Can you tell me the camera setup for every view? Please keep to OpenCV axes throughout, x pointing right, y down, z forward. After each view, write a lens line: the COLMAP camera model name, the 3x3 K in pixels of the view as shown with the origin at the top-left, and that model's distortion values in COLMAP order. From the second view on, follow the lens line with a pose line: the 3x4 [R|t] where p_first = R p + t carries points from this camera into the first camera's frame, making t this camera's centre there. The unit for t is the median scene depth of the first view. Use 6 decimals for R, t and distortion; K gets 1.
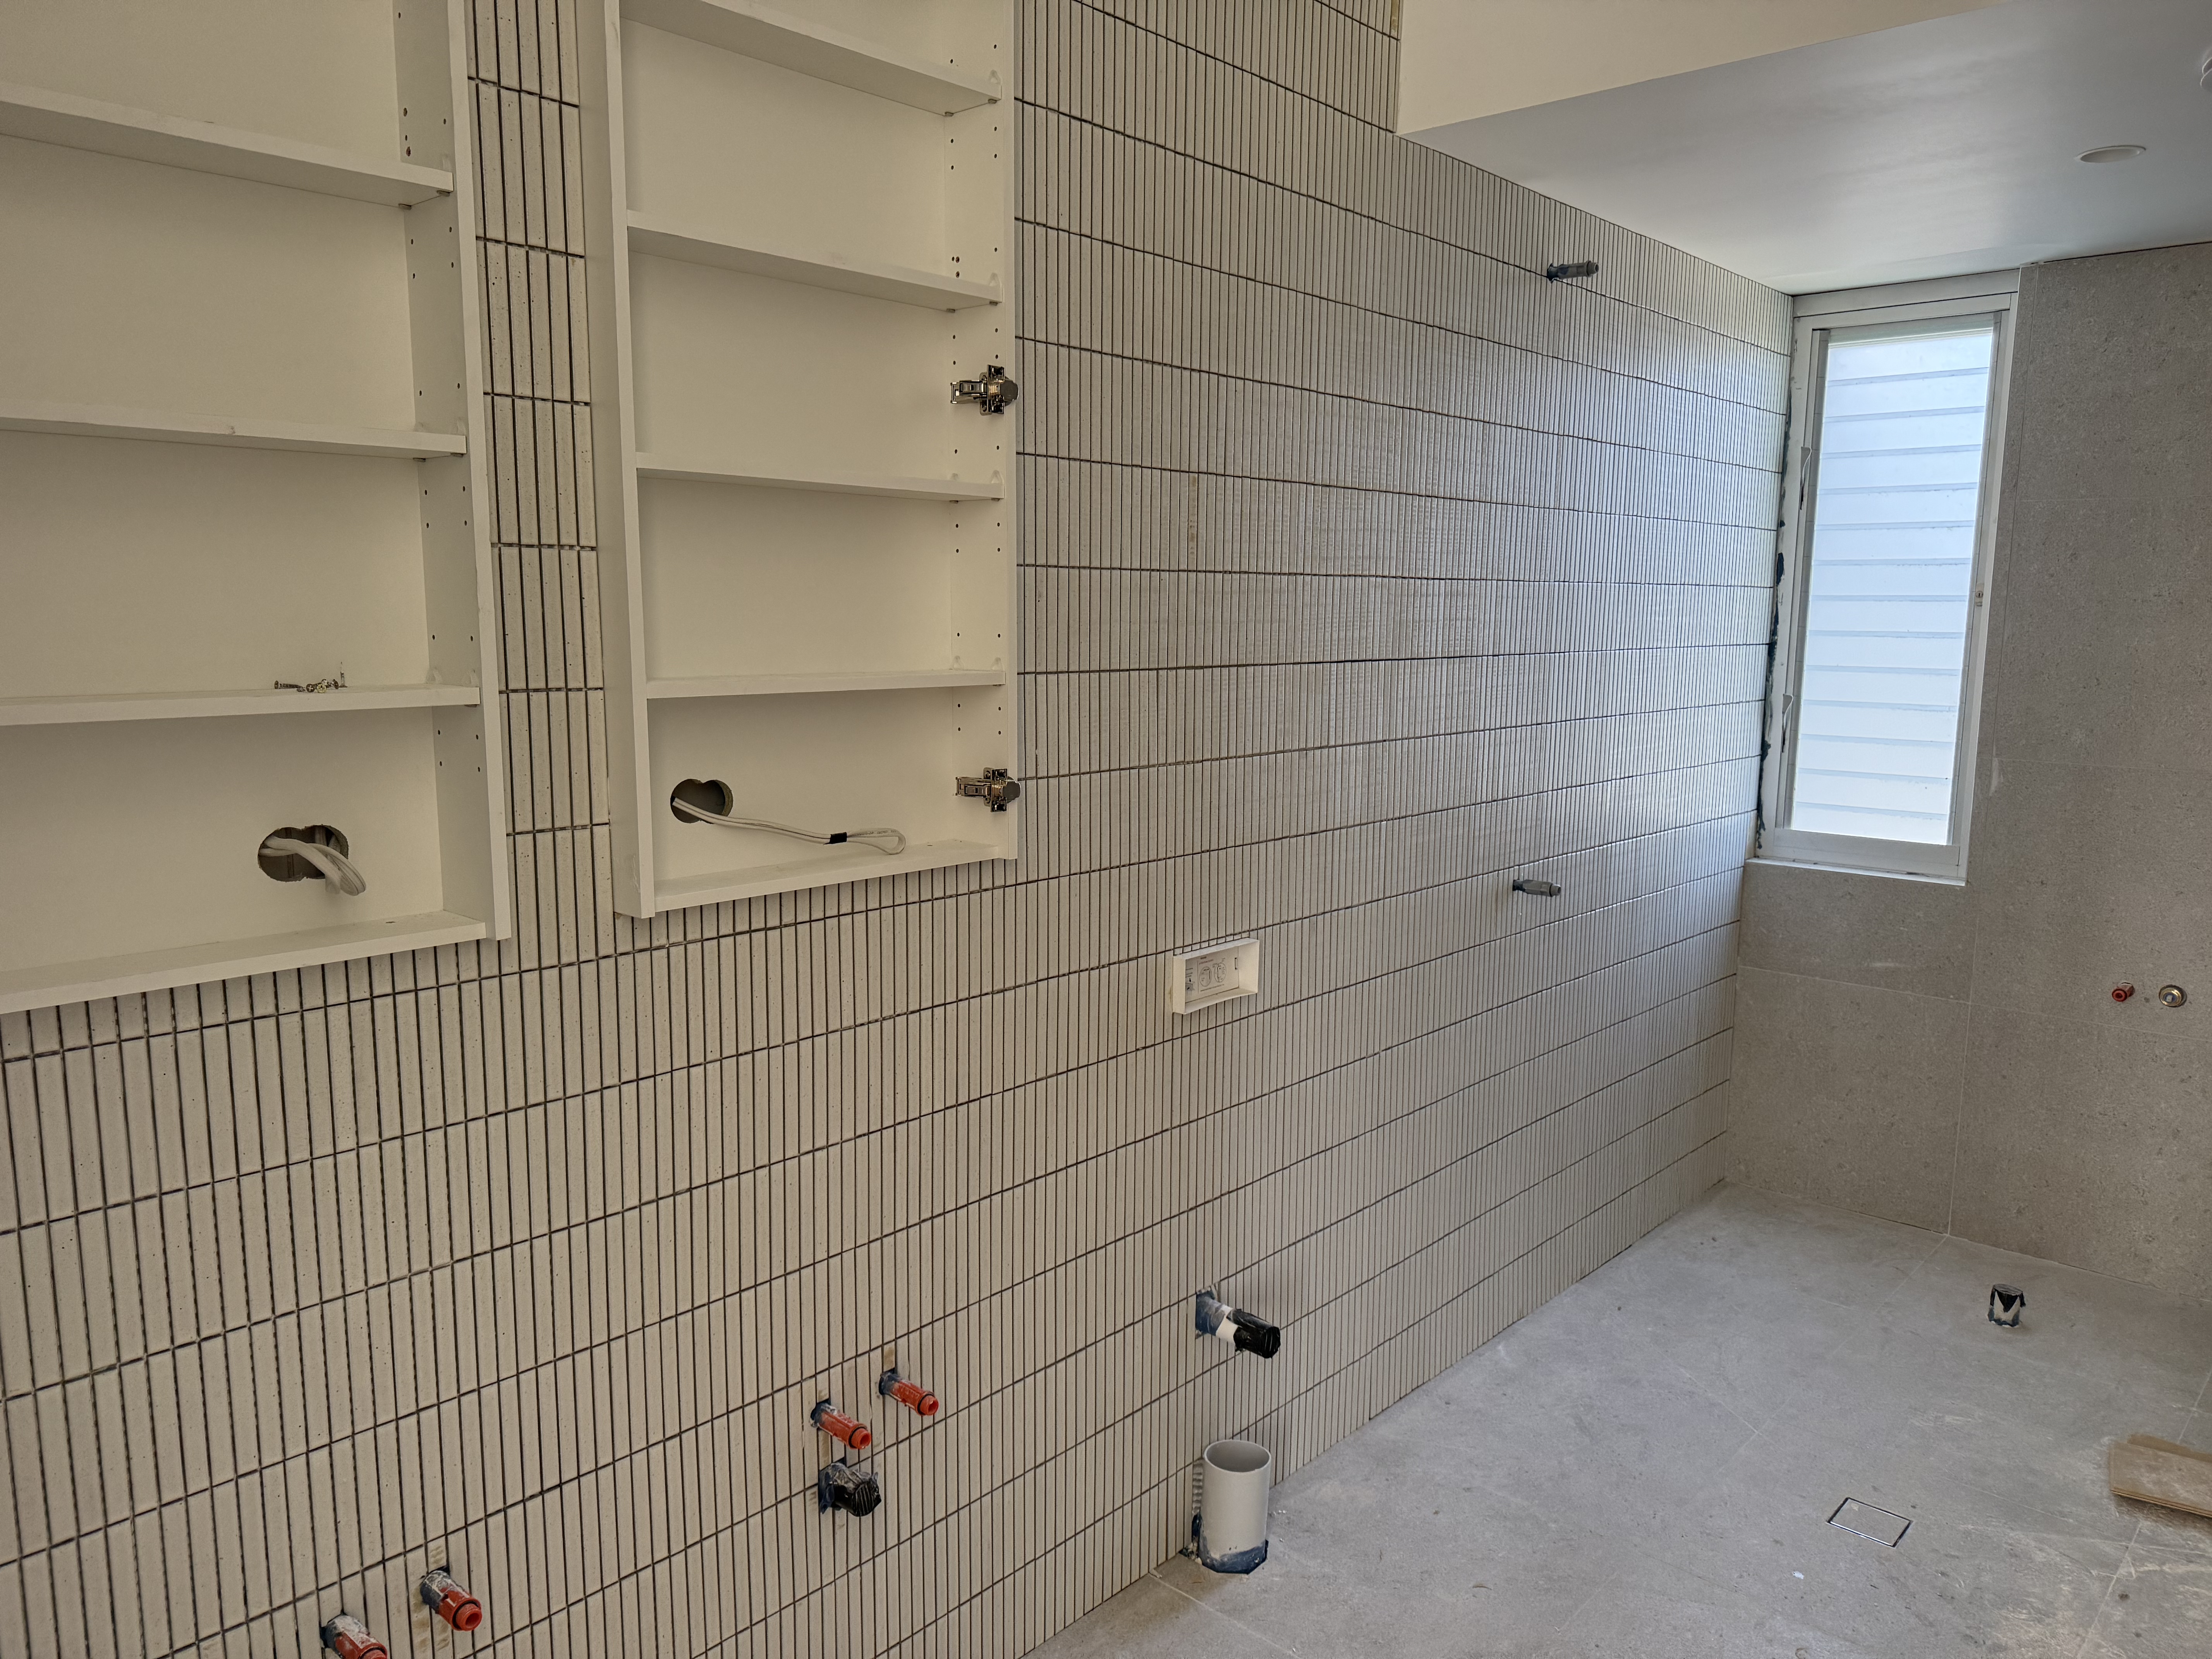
lens RADIAL K [[1476.4, 0, 1099.6], [0, 1476.4, 826.3], [0, 0, 1]] dist [0.018438, -0.031298]
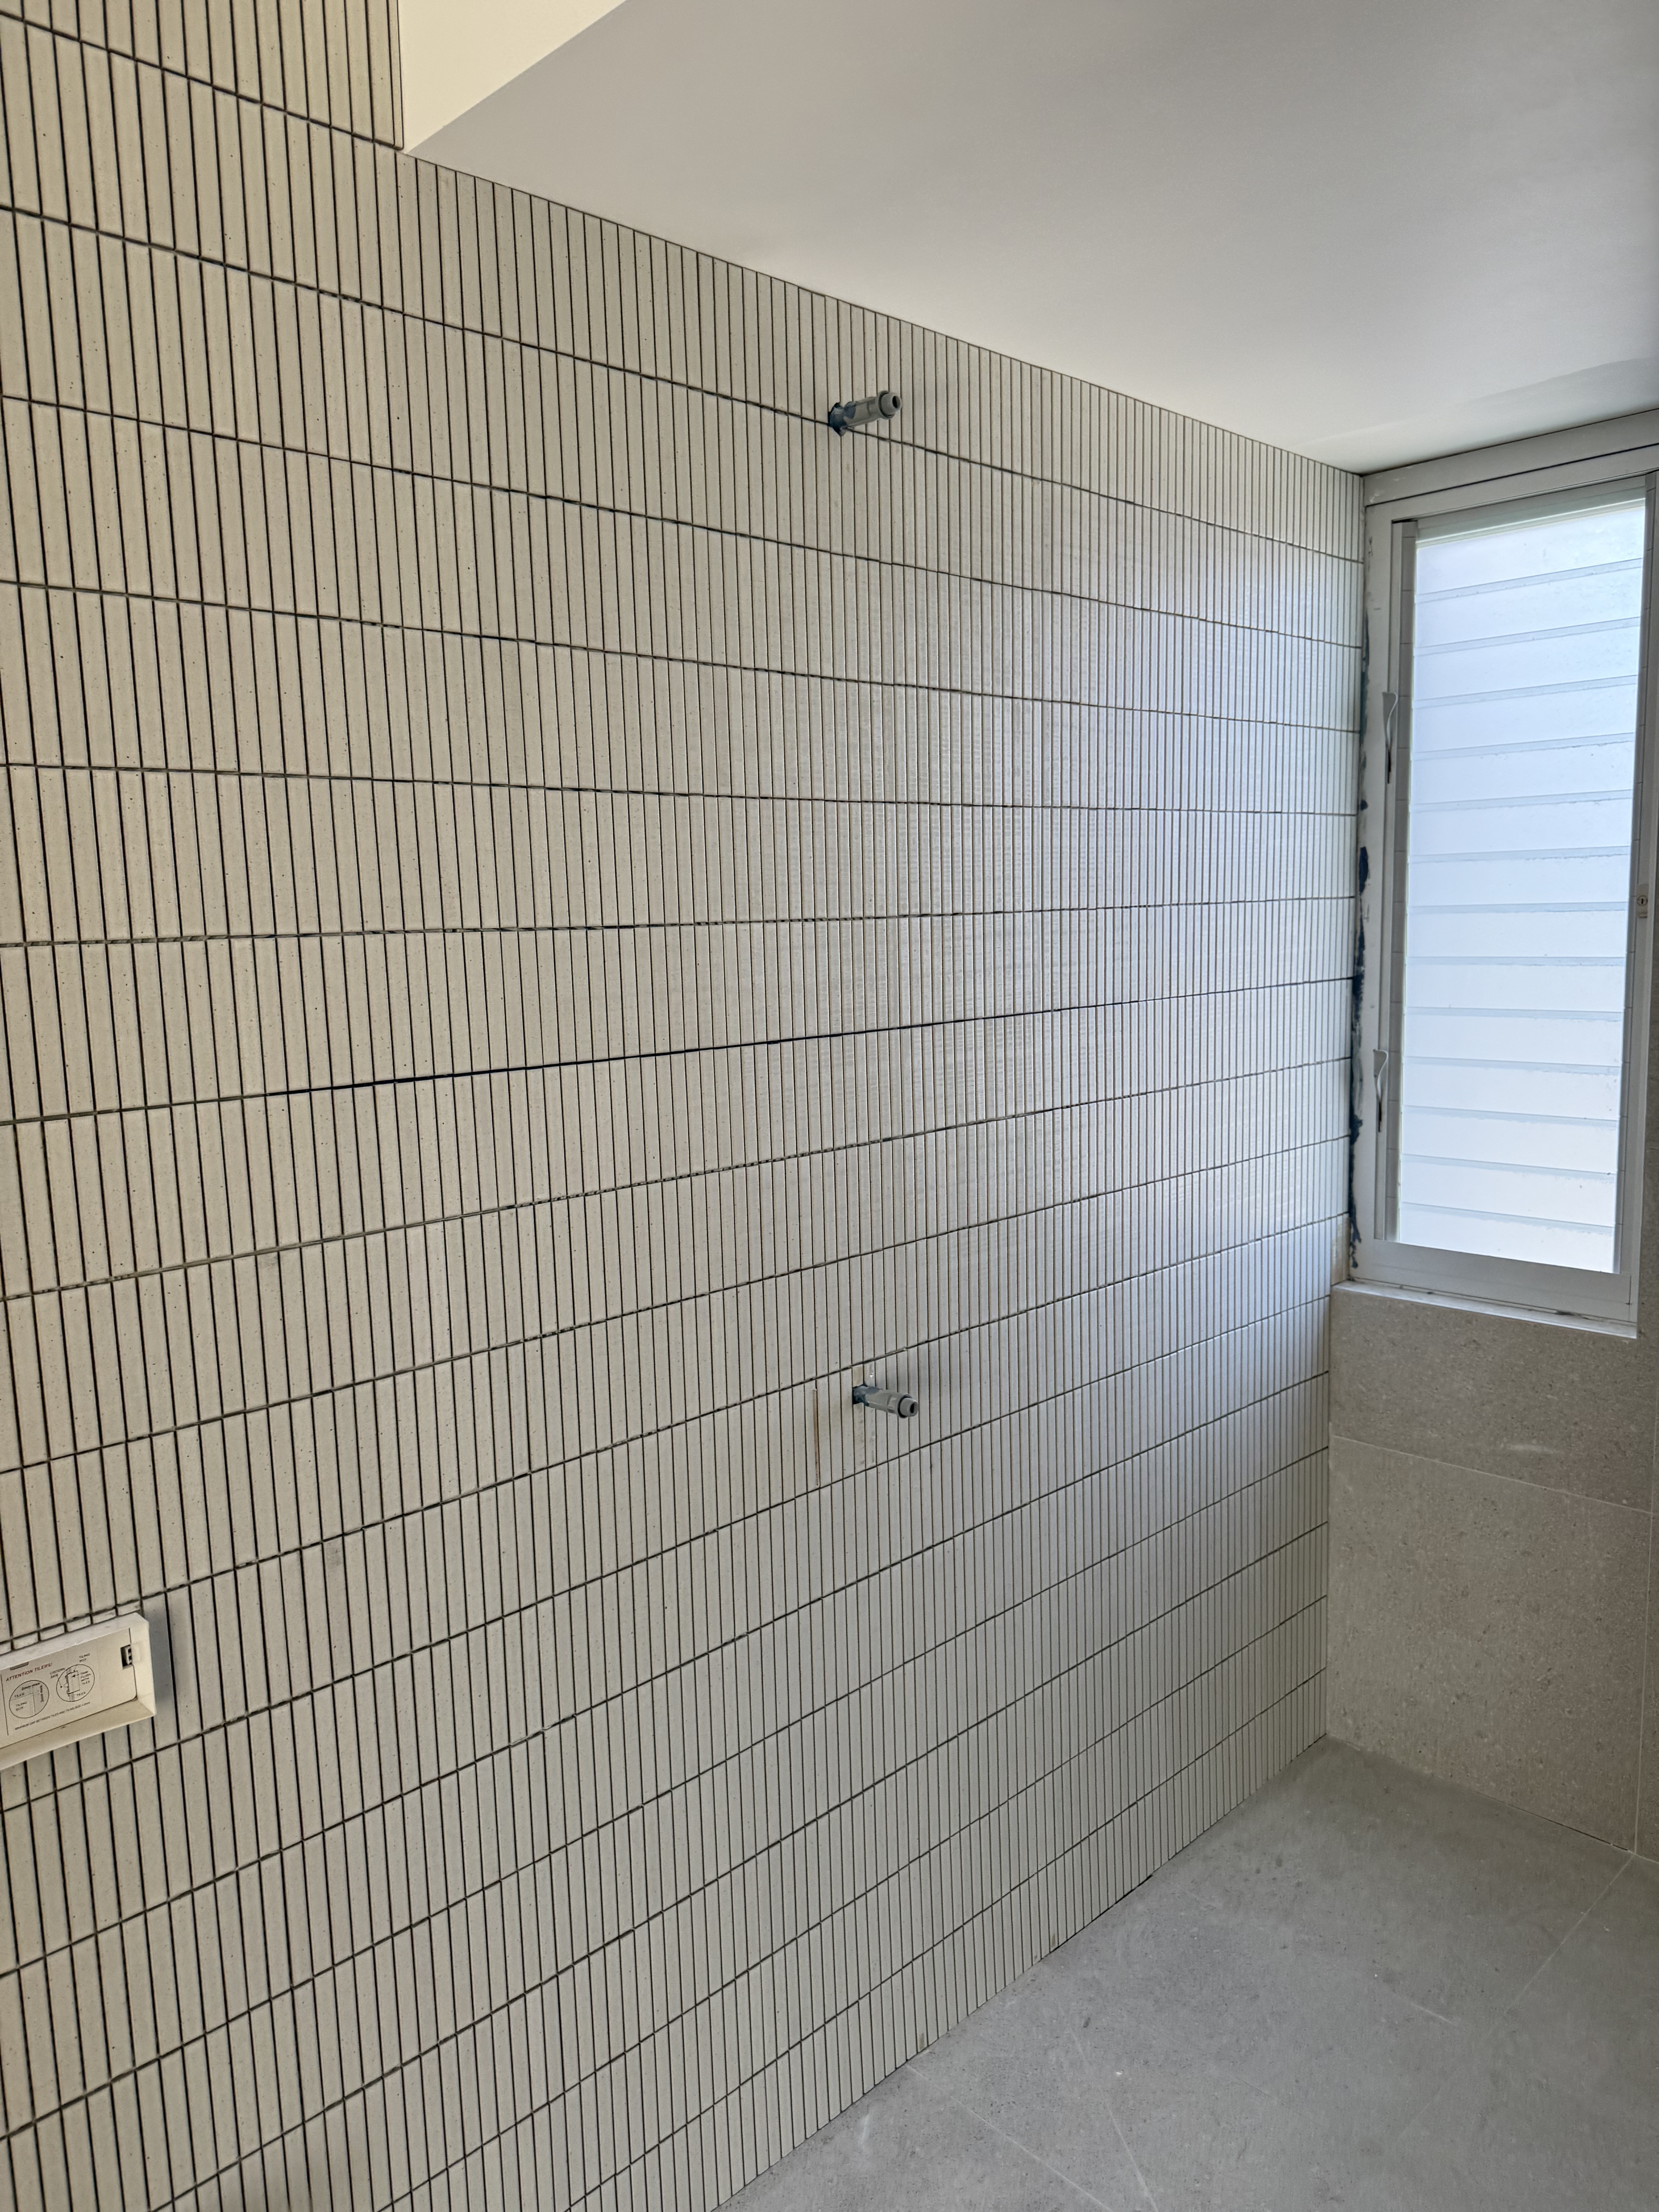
lens RADIAL K [[1476.4, 0, 811.9], [0, 1476.4, 1113.4], [0, 0, 1]] dist [0.018438, -0.031298]
pose [[0.997397, -0.029748, -0.065686, 0.486362], [0.029093, 0.999517, -0.010915, -0.118658], [0.065979, 0.008975, 0.997781, 0.580345]]
